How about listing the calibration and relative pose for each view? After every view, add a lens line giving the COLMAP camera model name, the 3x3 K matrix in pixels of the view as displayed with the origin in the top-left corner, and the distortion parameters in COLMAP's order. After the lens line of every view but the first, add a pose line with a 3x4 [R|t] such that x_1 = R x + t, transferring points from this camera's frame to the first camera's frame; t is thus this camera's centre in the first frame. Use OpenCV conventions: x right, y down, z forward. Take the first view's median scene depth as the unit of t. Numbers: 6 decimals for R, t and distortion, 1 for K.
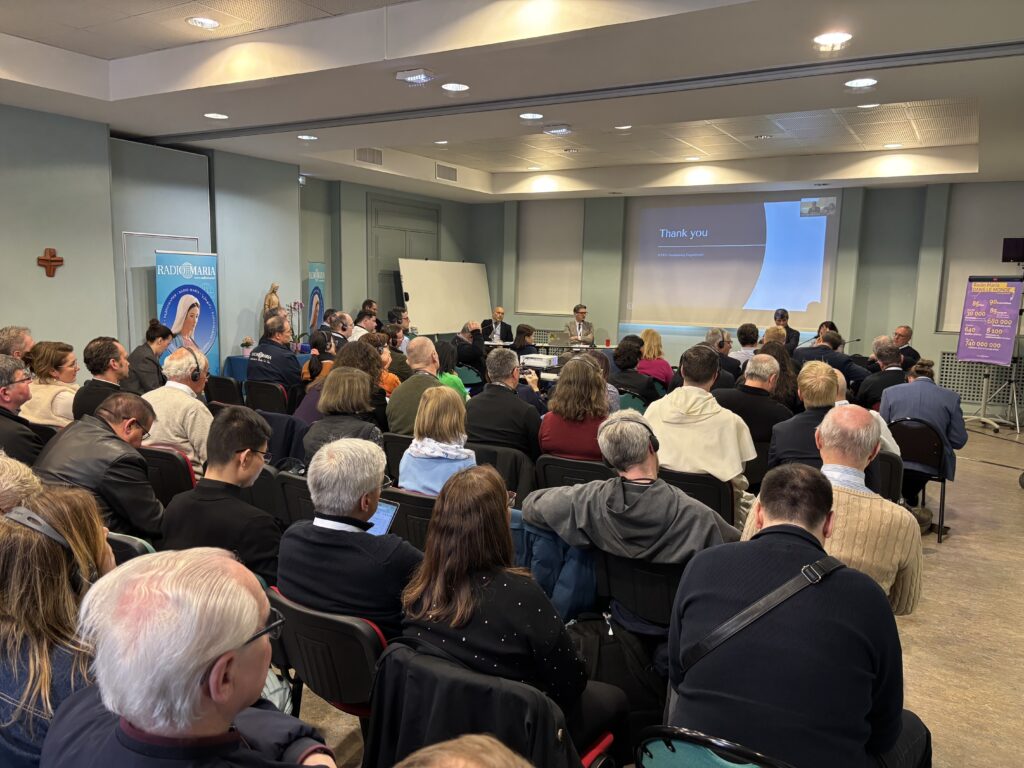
lens RADIAL K [[766.6, 0, 510.3], [0, 766.6, 391.1], [0, 0, 1]] dist [0.048438, -0.057963]
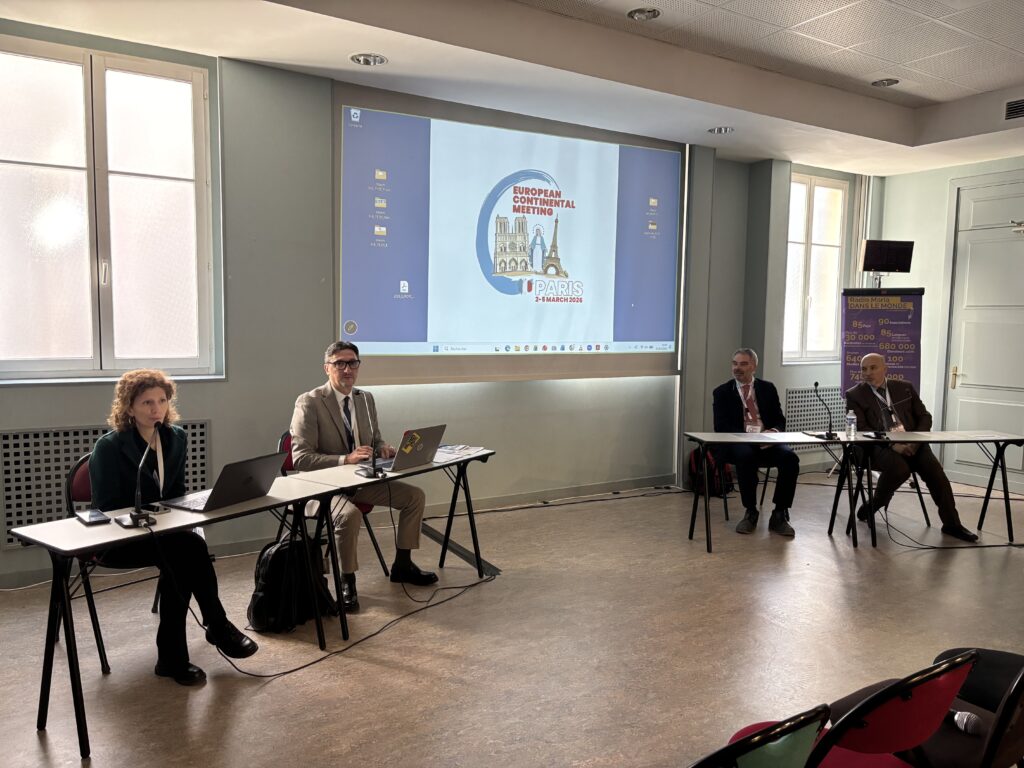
lens RADIAL K [[766.6, 0, 510.3], [0, 766.6, 391.1], [0, 0, 1]] dist [0.048438, -0.057963]
pose [[0.450944, -0.094577, 0.887527, -0.245591], [0.123811, 0.991385, 0.042737, -0.126308], [-0.883923, 0.090614, 0.458769, 0.987279]]
